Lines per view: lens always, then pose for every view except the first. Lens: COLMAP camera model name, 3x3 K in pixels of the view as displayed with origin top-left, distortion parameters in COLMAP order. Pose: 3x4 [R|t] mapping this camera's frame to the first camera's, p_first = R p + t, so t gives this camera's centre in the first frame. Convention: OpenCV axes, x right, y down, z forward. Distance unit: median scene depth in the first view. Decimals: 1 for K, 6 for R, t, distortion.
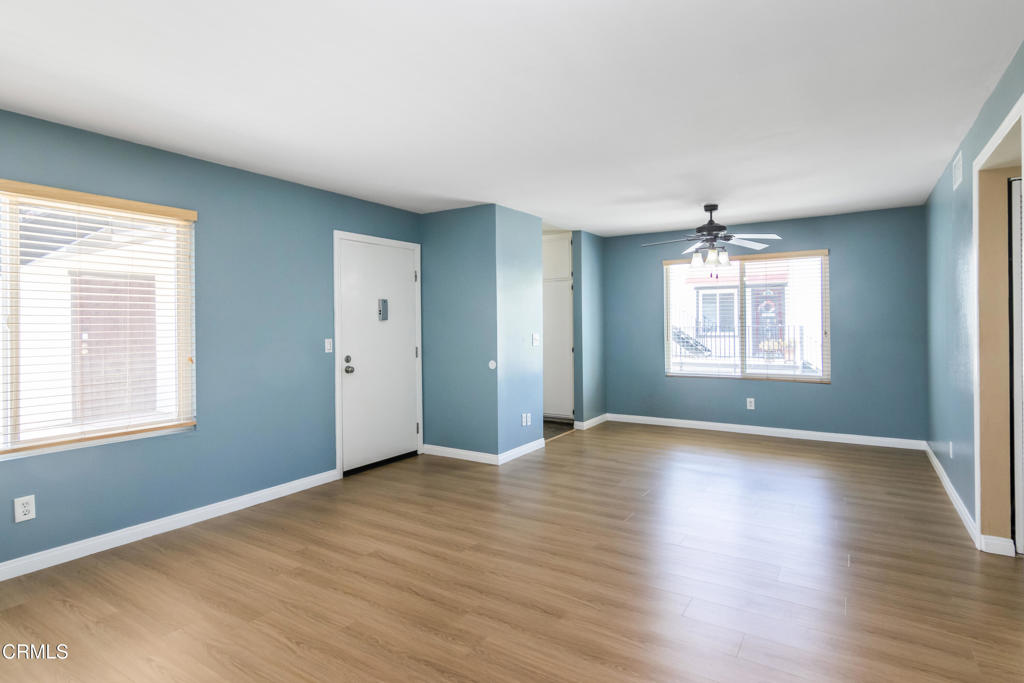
lens RADIAL K [[536.7, 0, 512.8], [0, 536.7, 324.8], [0, 0, 1]] dist [-0.025177, -0.000327]
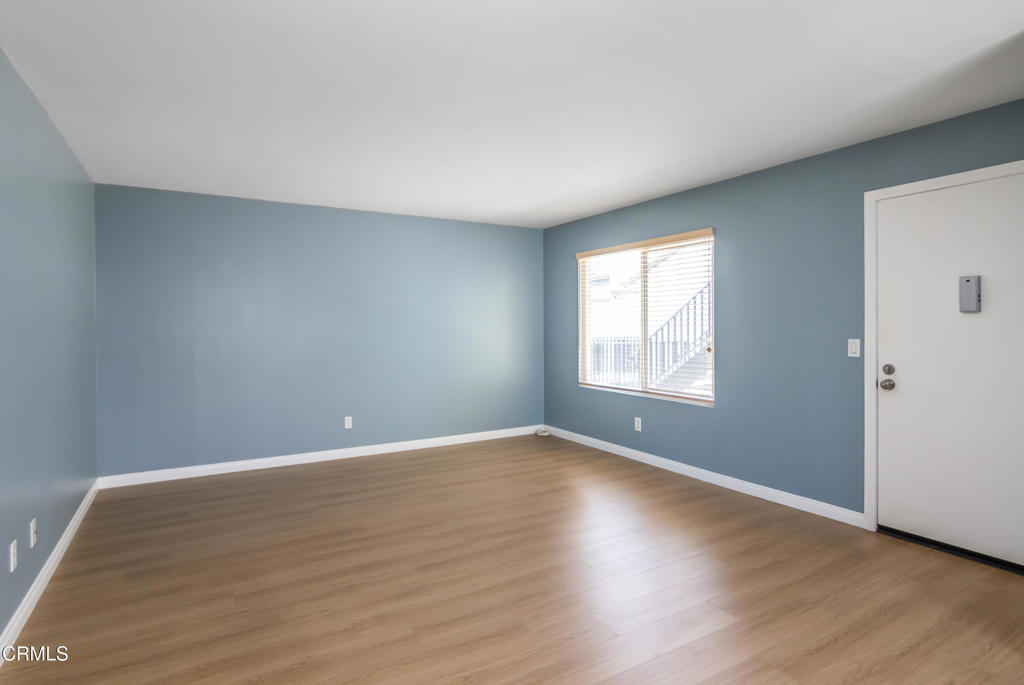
lens RADIAL K [[536.7, 0, 512.8], [0, 536.7, 325.8], [0, 0, 1]] dist [-0.025177, -0.000327]
pose [[-0.450851, 0.011655, -0.892523, 0.556228], [0.005718, 0.999932, 0.010169, -0.003358], [0.892581, -0.000518, -0.450887, 0.907424]]
